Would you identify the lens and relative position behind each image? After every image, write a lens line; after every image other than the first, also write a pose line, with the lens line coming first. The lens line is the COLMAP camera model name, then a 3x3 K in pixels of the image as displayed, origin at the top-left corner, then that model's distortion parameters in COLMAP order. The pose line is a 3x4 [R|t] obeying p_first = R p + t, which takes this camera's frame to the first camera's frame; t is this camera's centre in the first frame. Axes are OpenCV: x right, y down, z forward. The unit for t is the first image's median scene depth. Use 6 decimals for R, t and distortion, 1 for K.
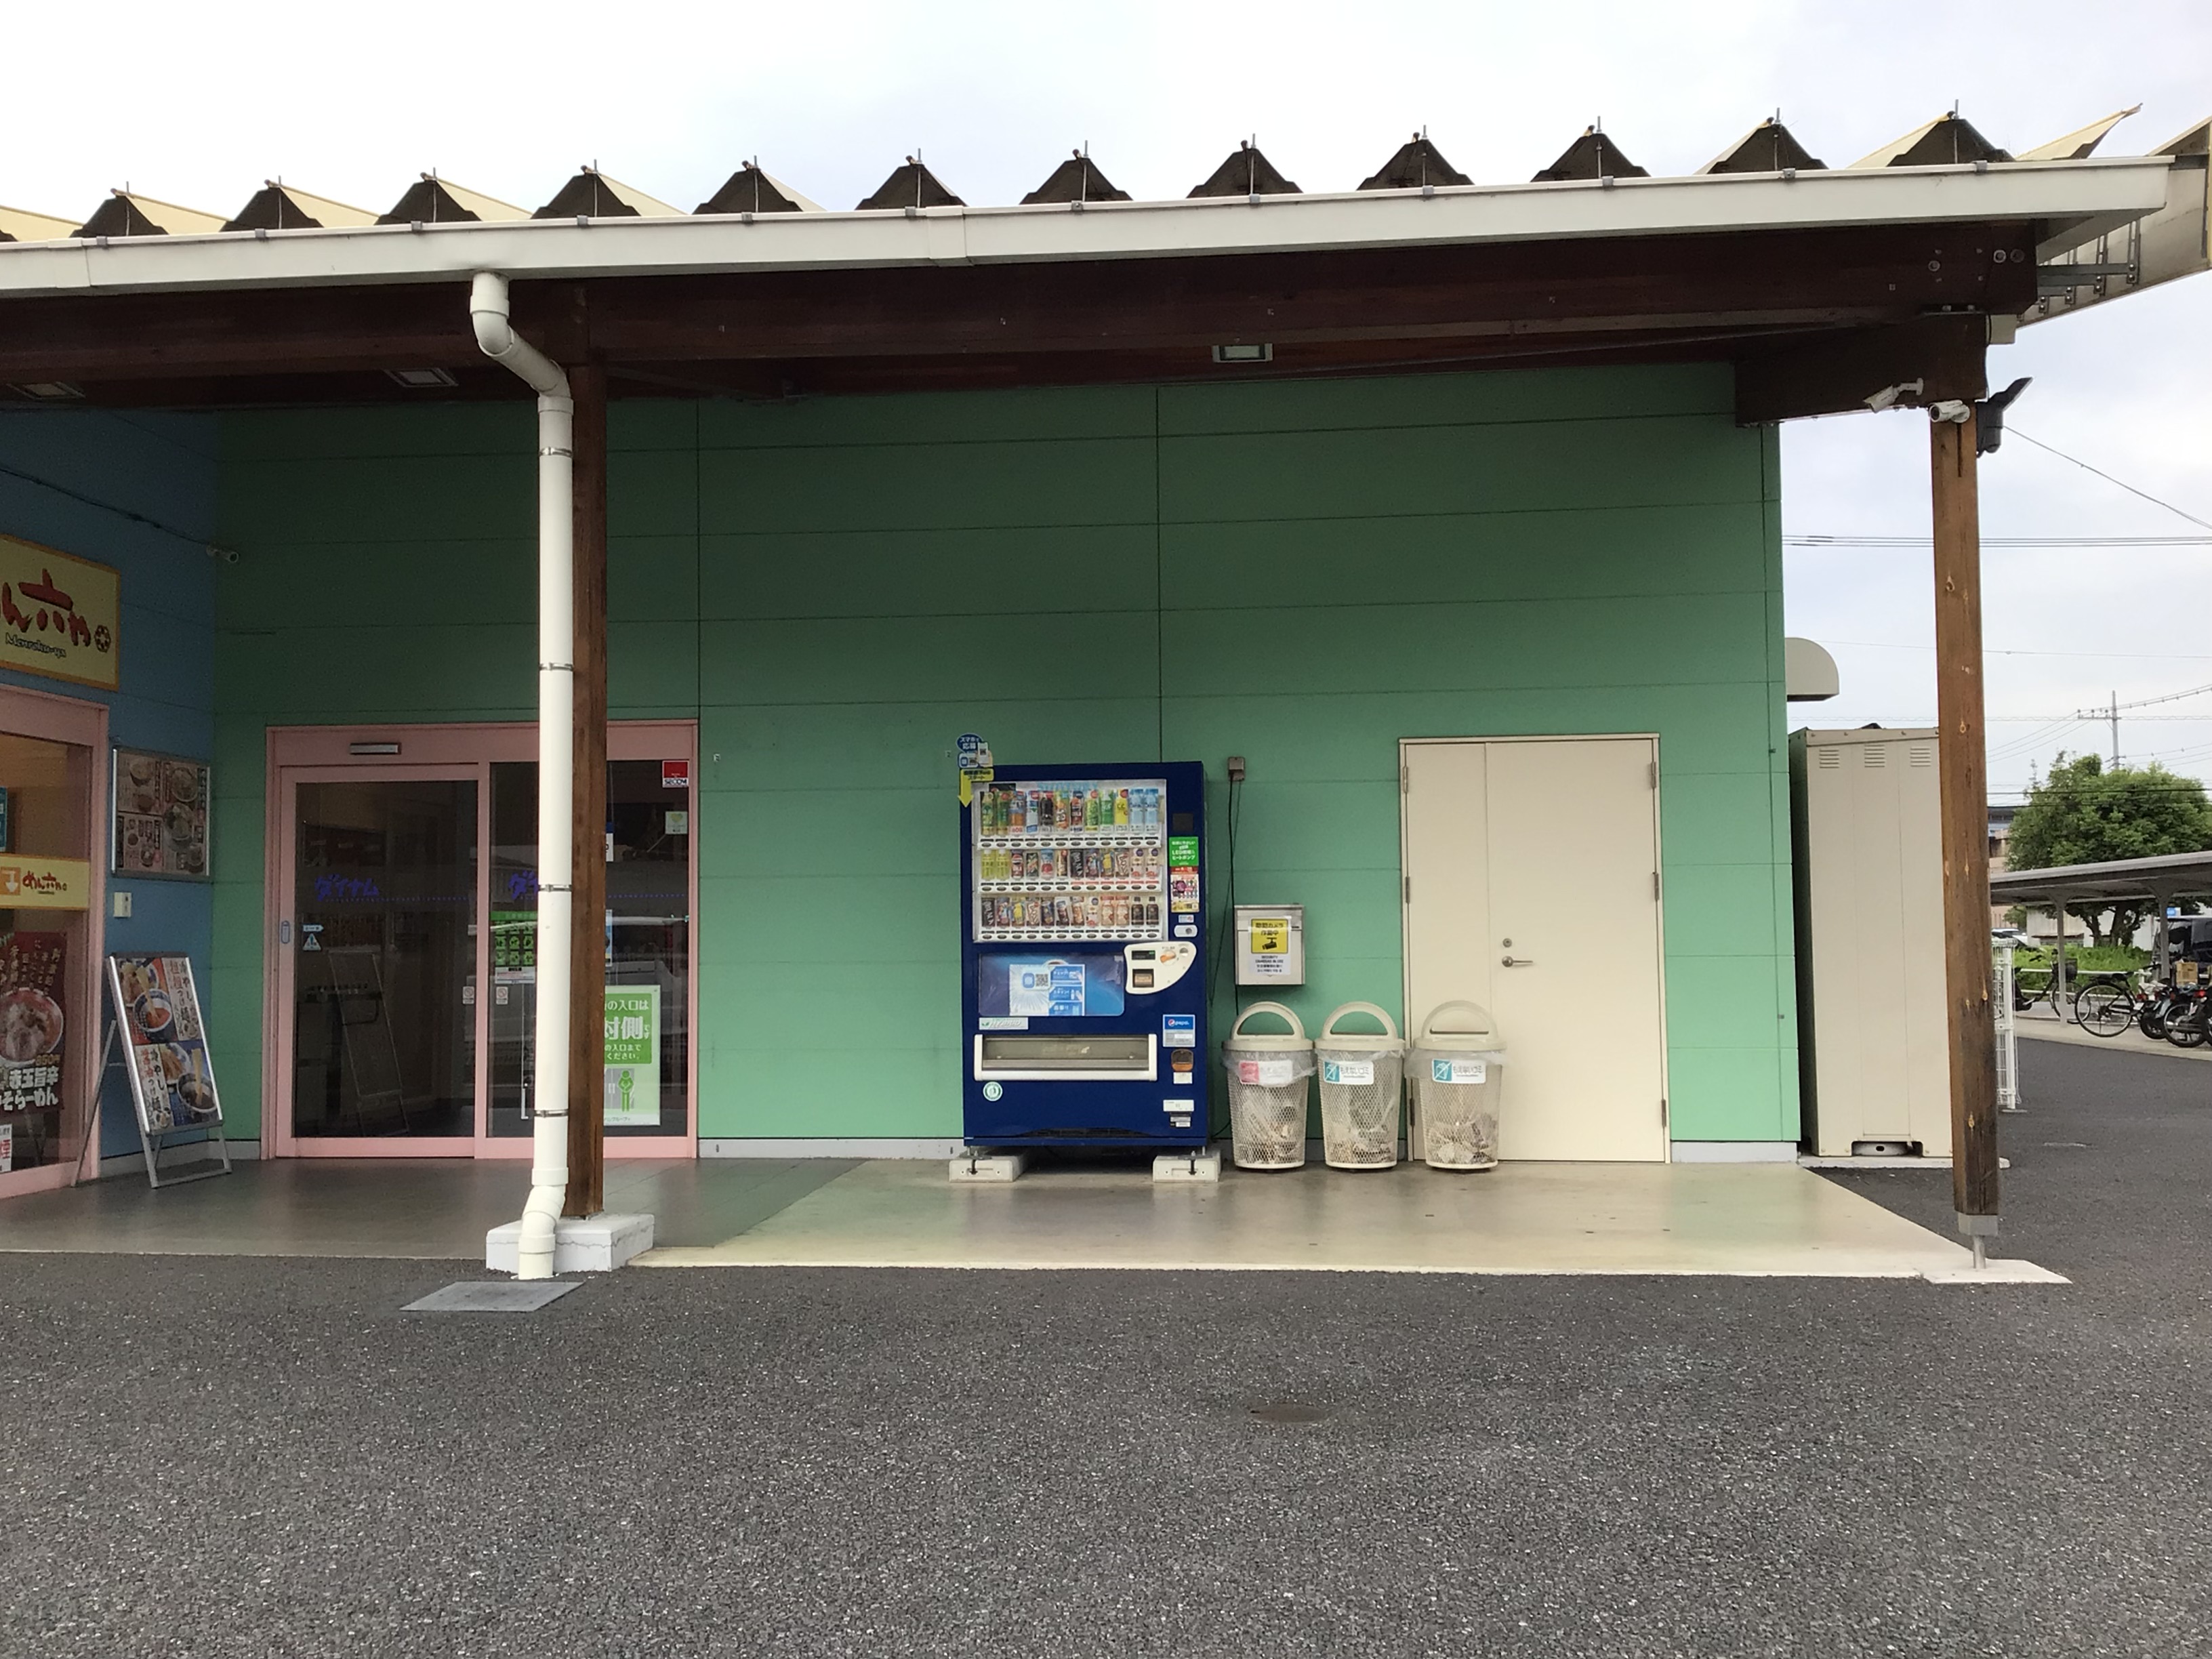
lens RADIAL K [[1990.5, 0, 1109.1], [0, 1990.5, 829.2], [0, 0, 1]] dist [0.045748, 0.001293]
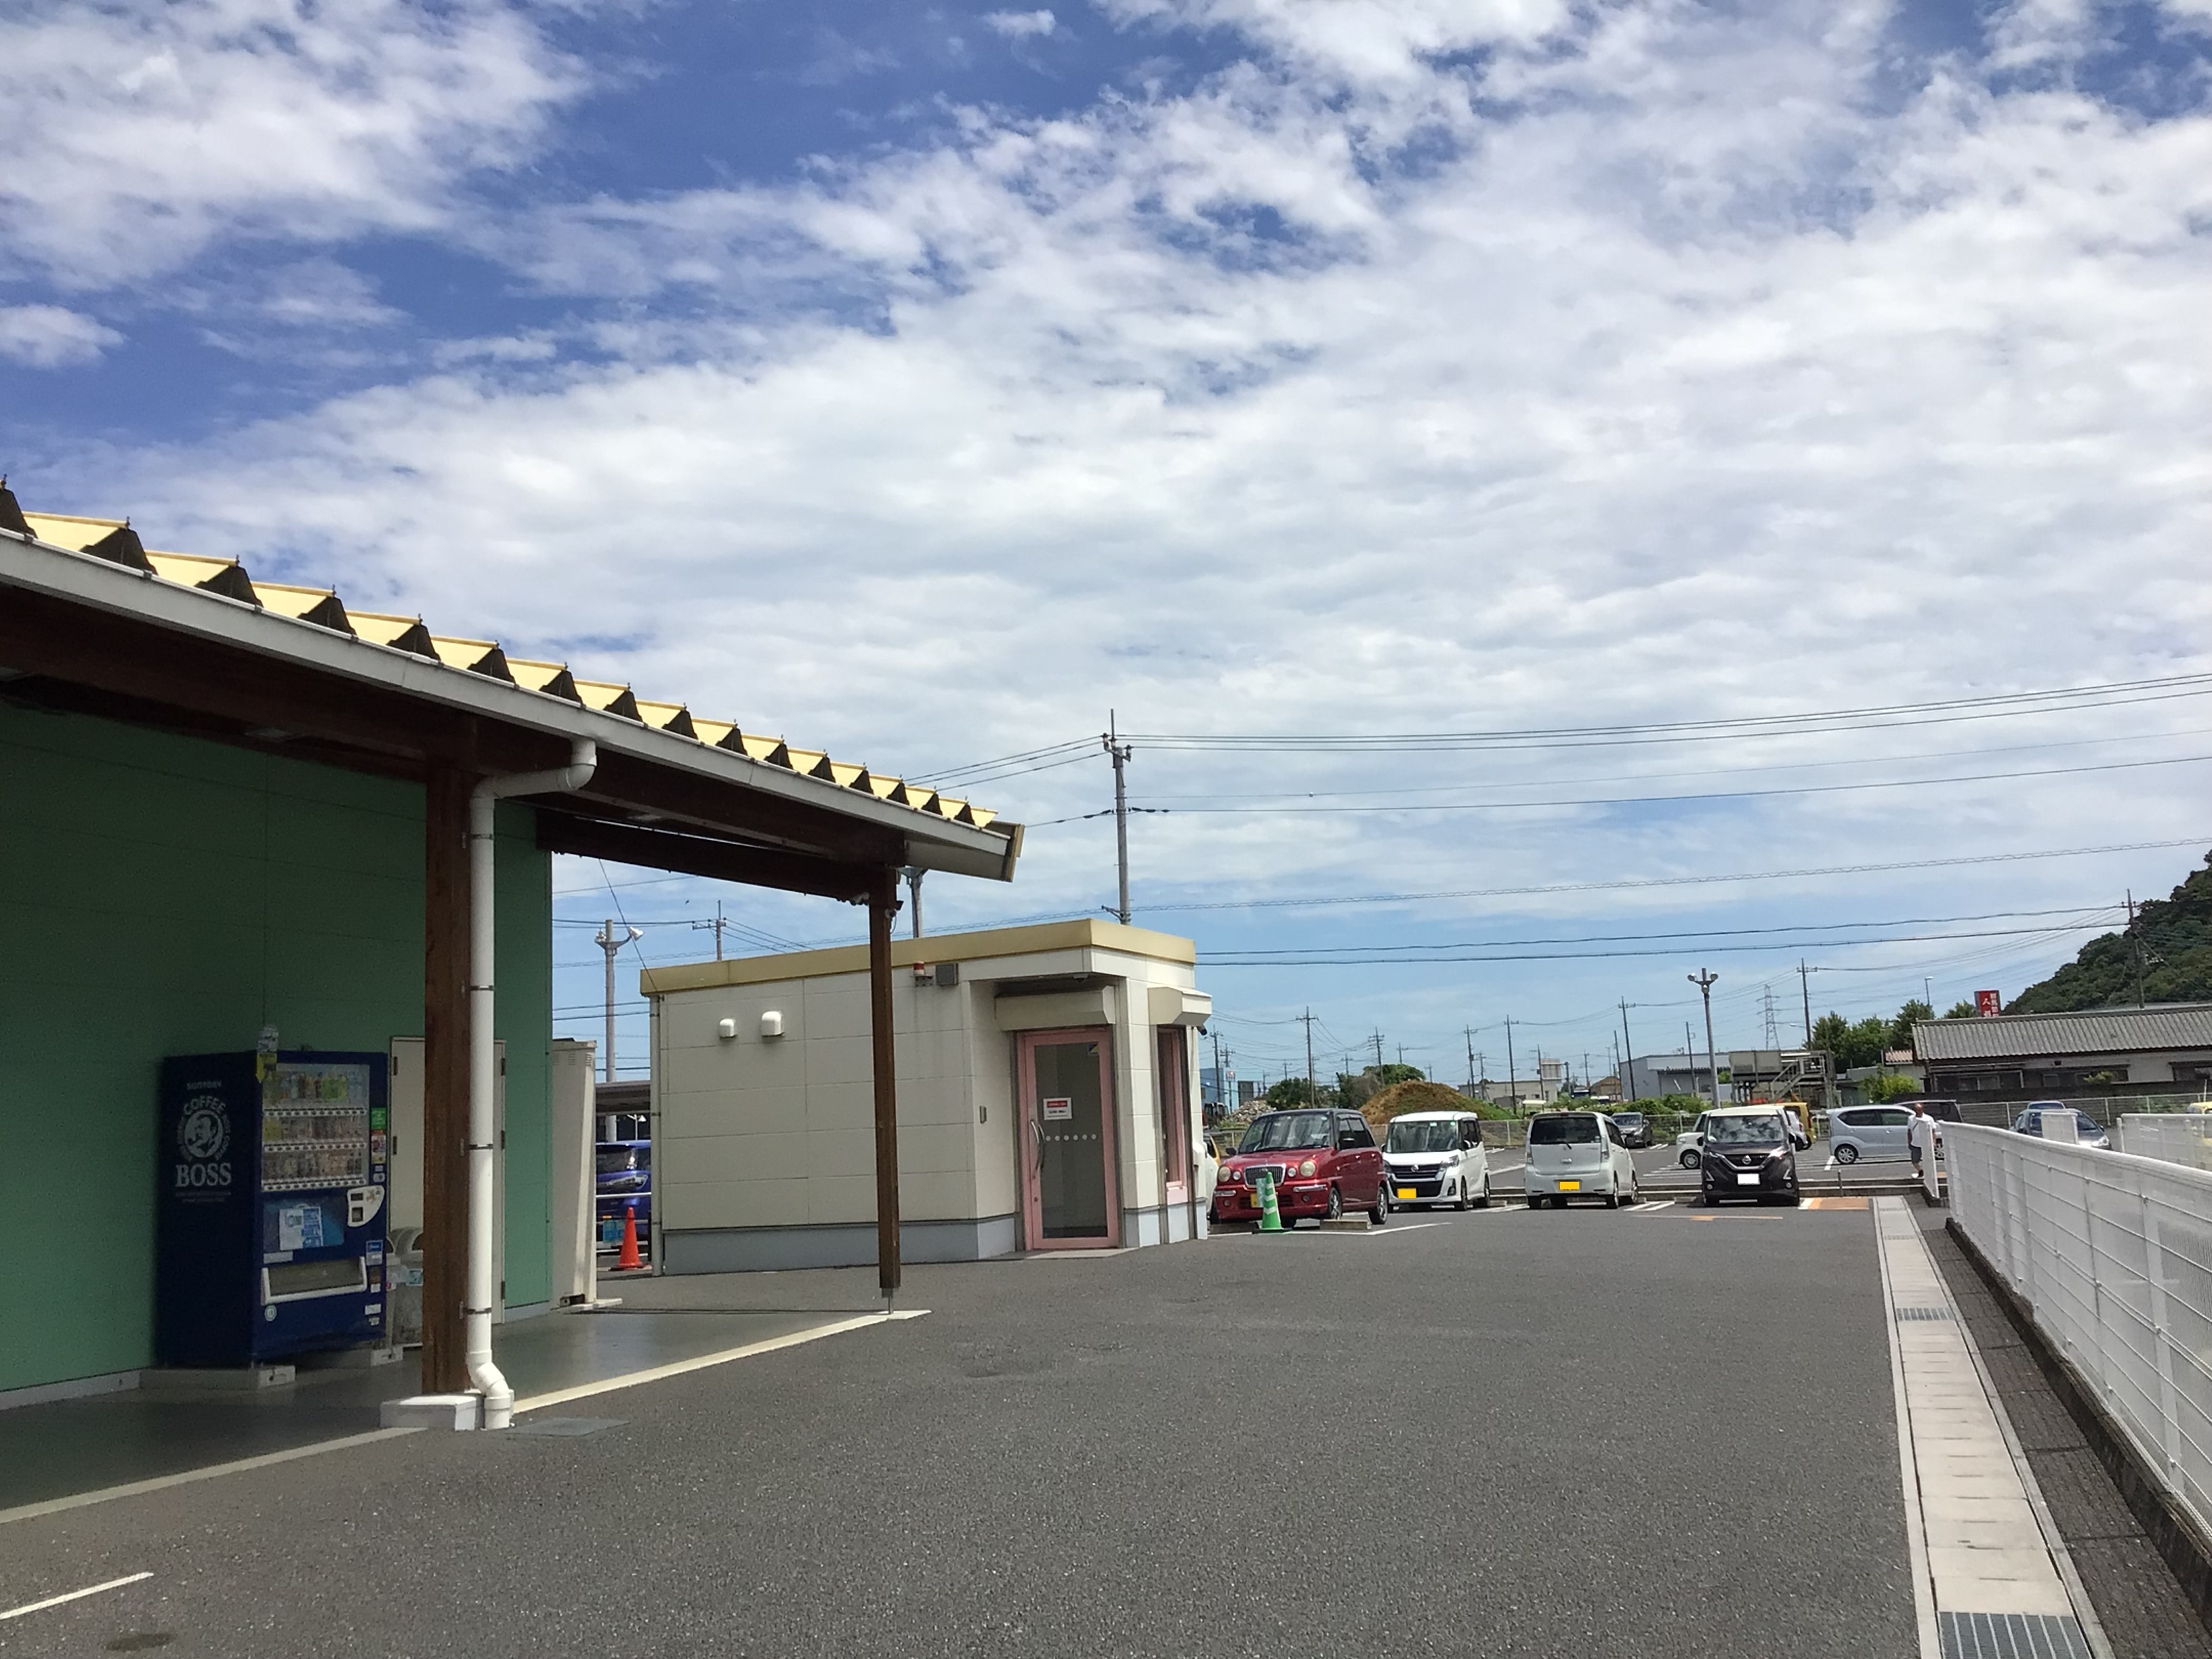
lens RADIAL K [[1990.5, 0, 1109.5], [0, 1990.5, 827.8], [0, 0, 1]] dist [0.045748, 0.001293]
pose [[0.255244, 0.140751, 0.956577, -1.175936], [-0.015744, 0.989821, -0.141441, 0.000108], [-0.966748, 0.021041, 0.254862, 0.159852]]
